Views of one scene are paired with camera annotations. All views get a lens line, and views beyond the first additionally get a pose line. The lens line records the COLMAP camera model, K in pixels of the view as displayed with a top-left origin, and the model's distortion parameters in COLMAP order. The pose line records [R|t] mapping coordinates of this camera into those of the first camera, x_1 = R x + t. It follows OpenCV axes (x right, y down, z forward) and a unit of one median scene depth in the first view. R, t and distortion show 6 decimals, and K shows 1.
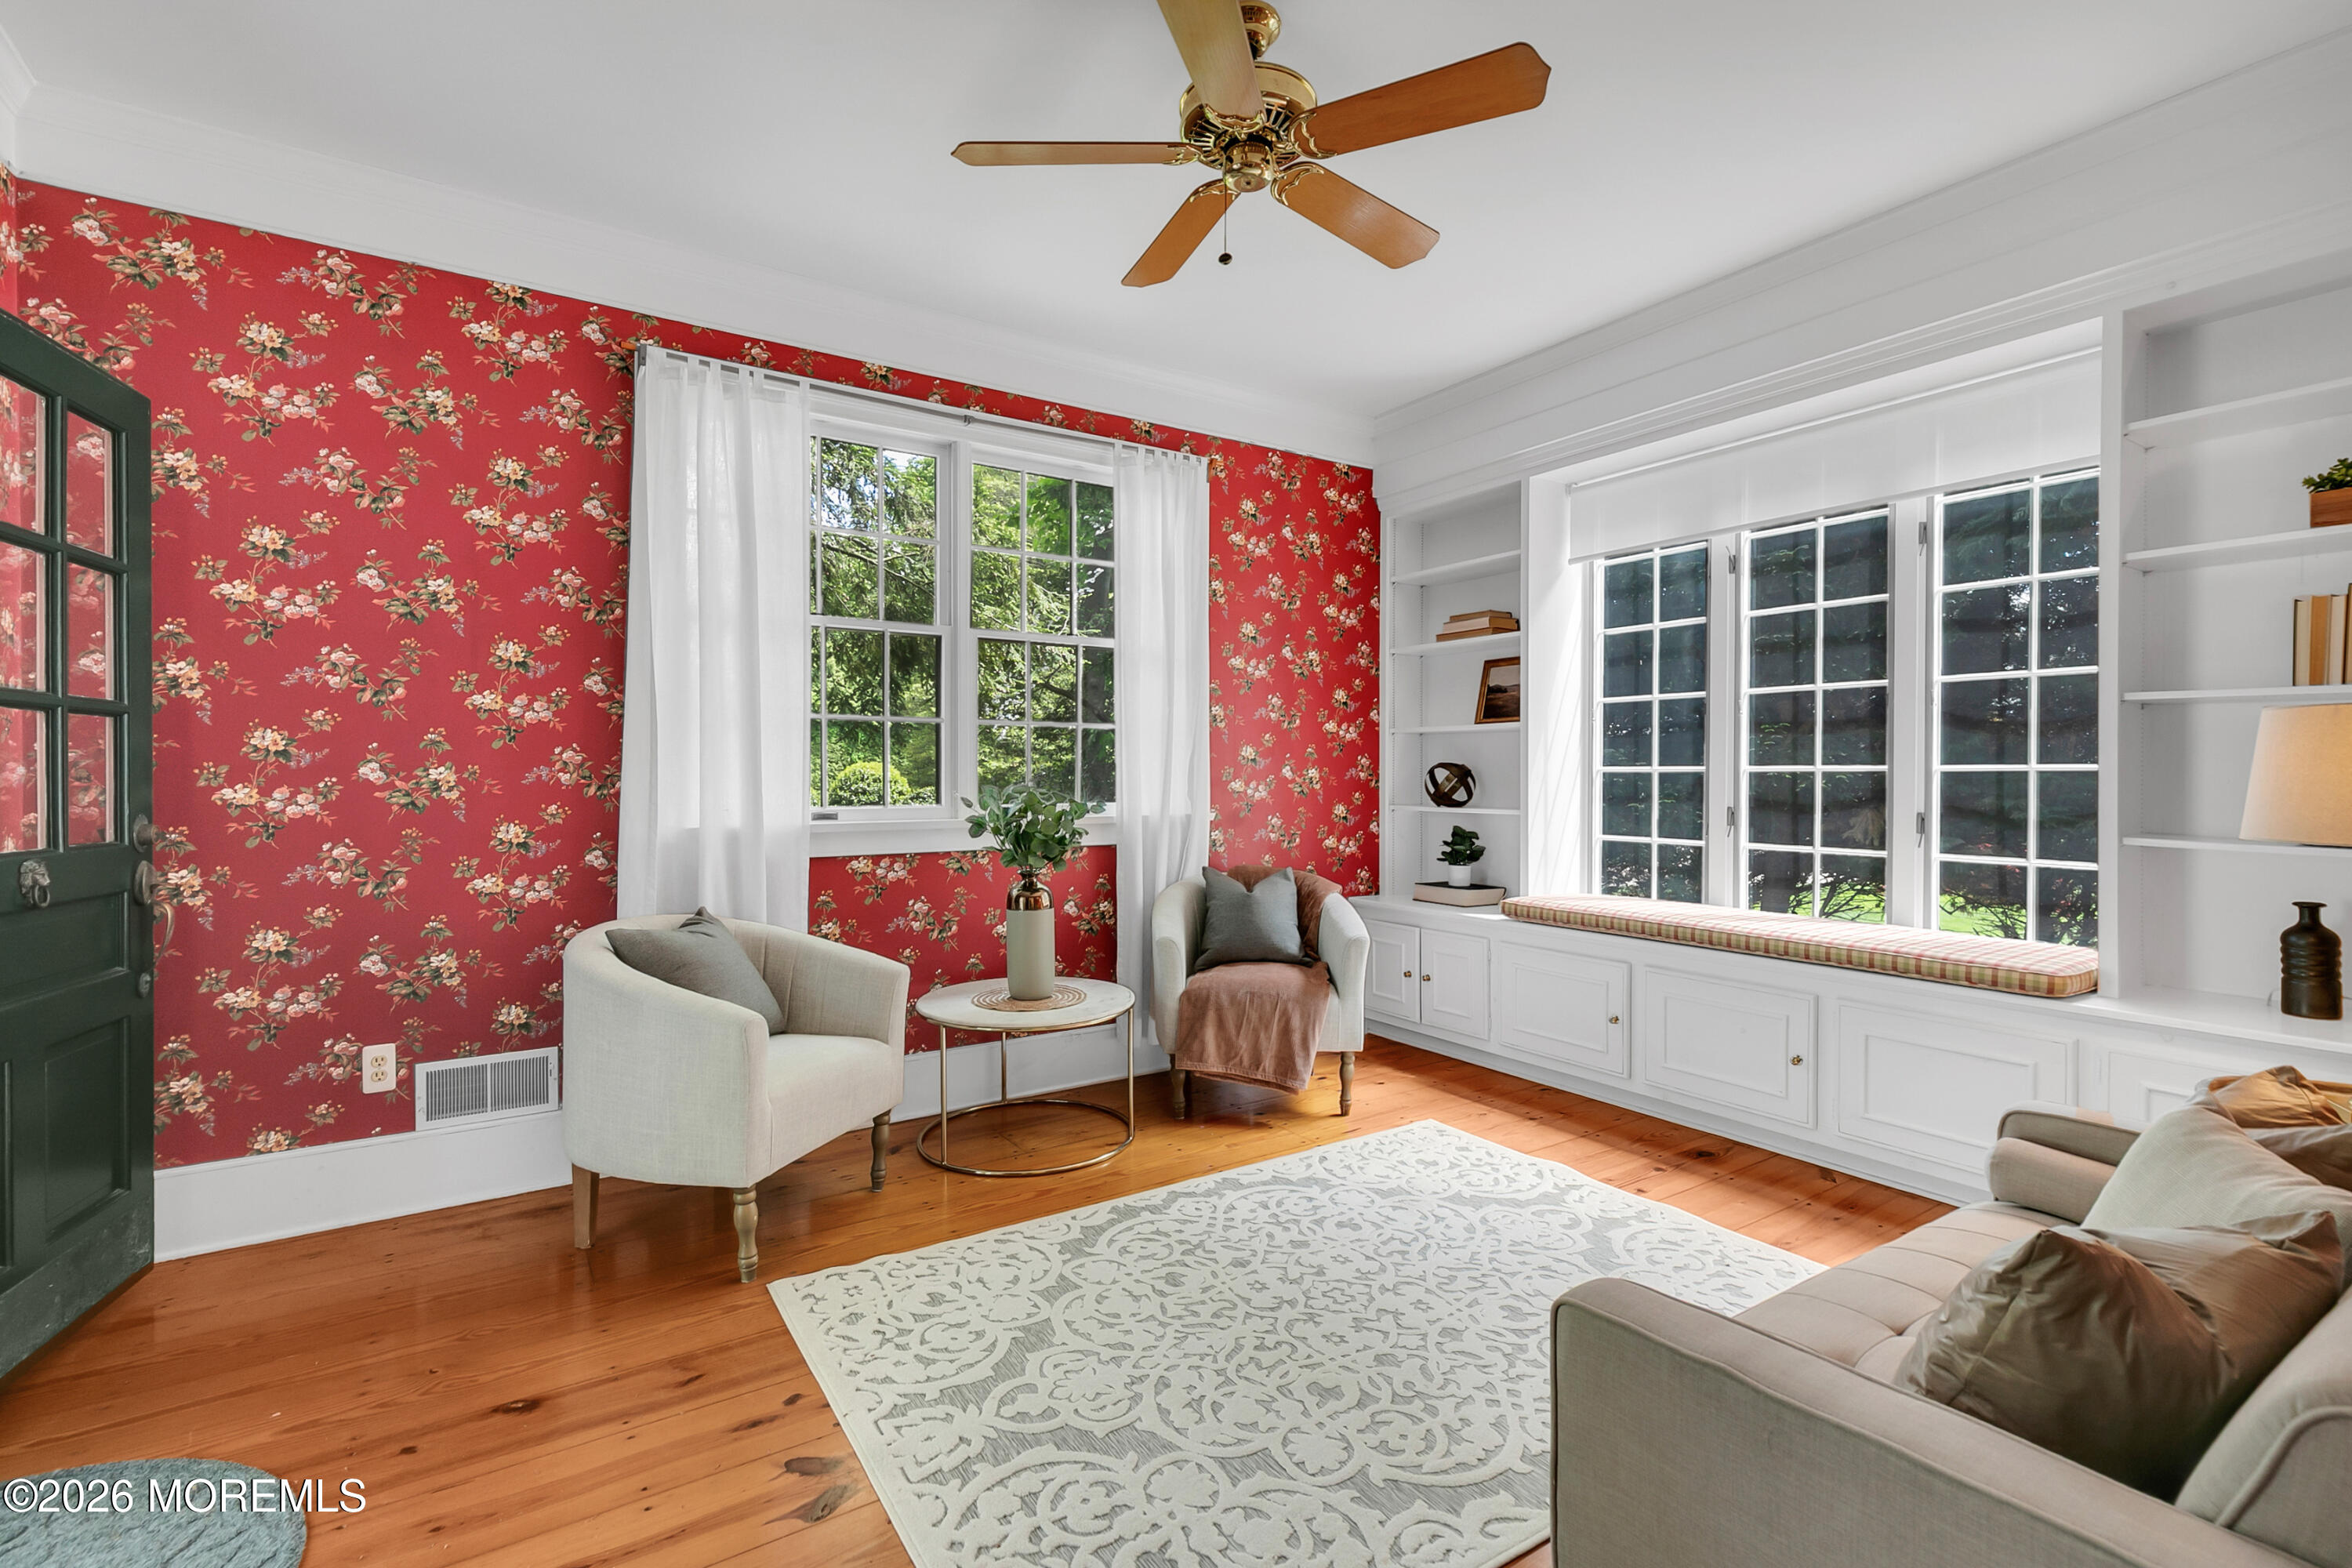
lens RADIAL K [[1058.0, 0, 1173.9], [0, 1058.0, 777.4], [0, 0, 1]] dist [0.002590, -0.000532]
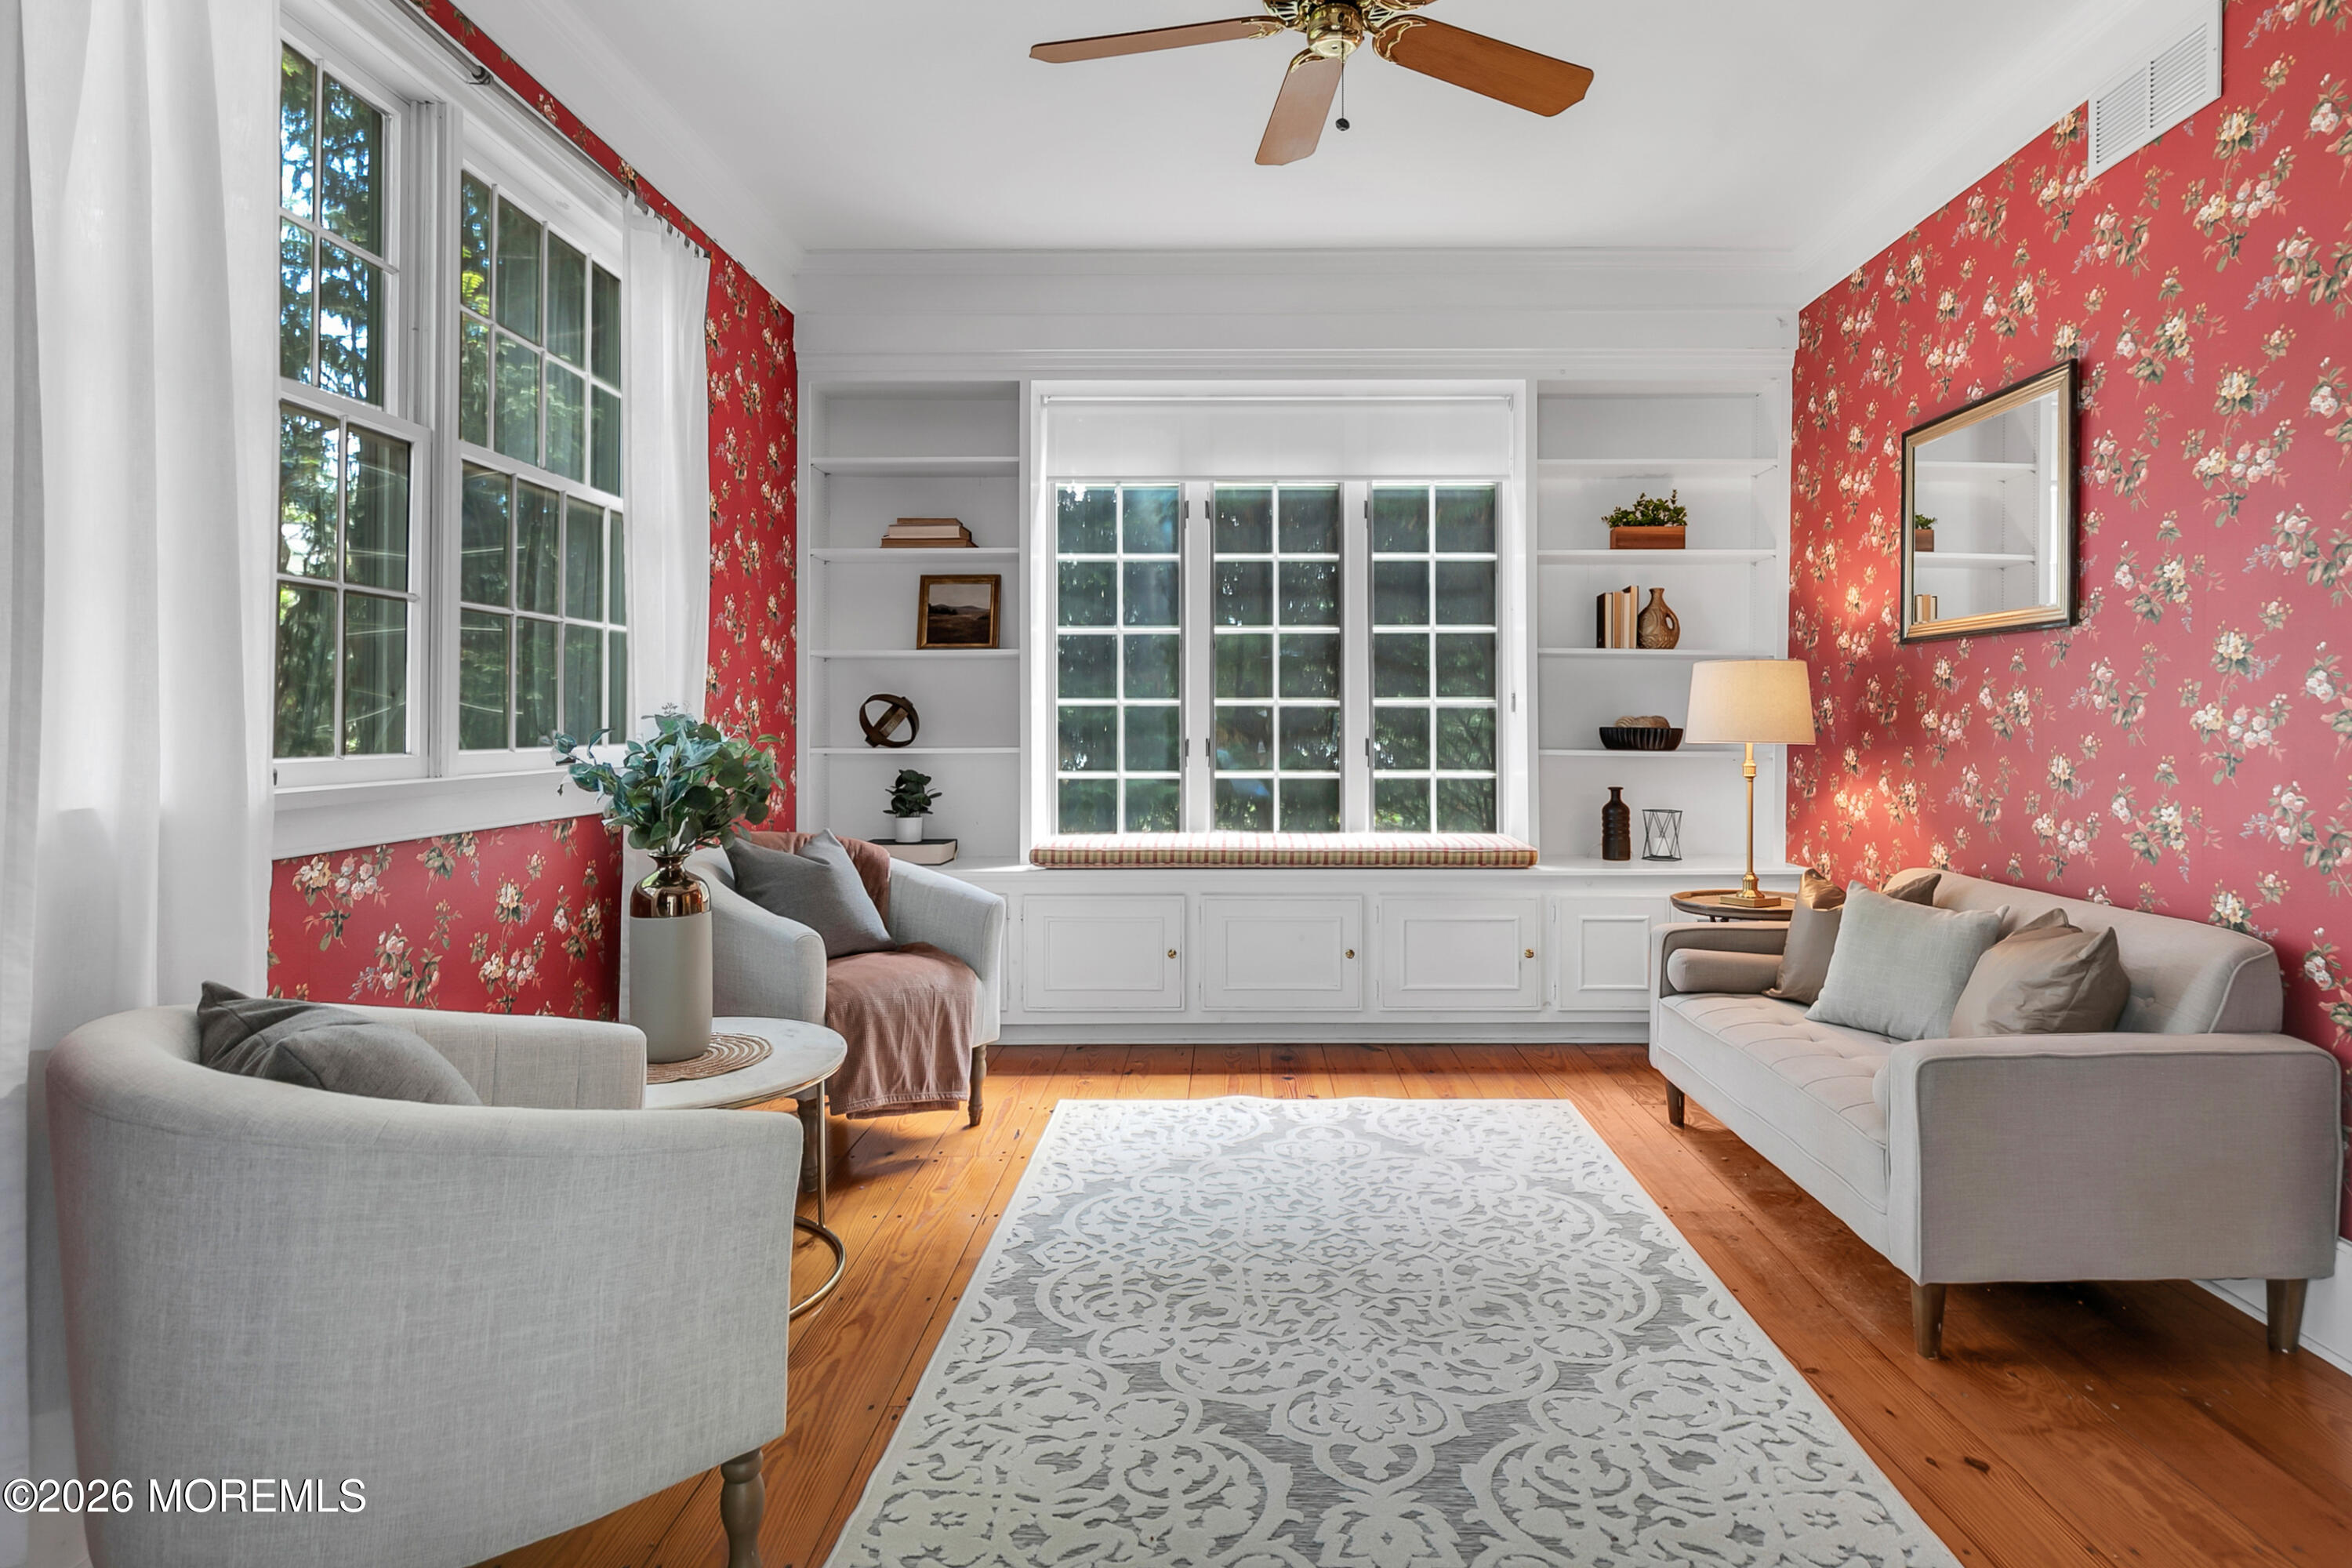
lens RADIAL K [[1289.8, 0, 1223.1], [0, 1289.8, 702.1], [0, 0, 1]] dist [0.006278, 0.000856]
pose [[0.550668, 0.010455, 0.834659, -0.754737], [0.006021, 0.999846, -0.016496, 0.018272], [-0.834703, 0.014109, 0.550520, 0.392503]]
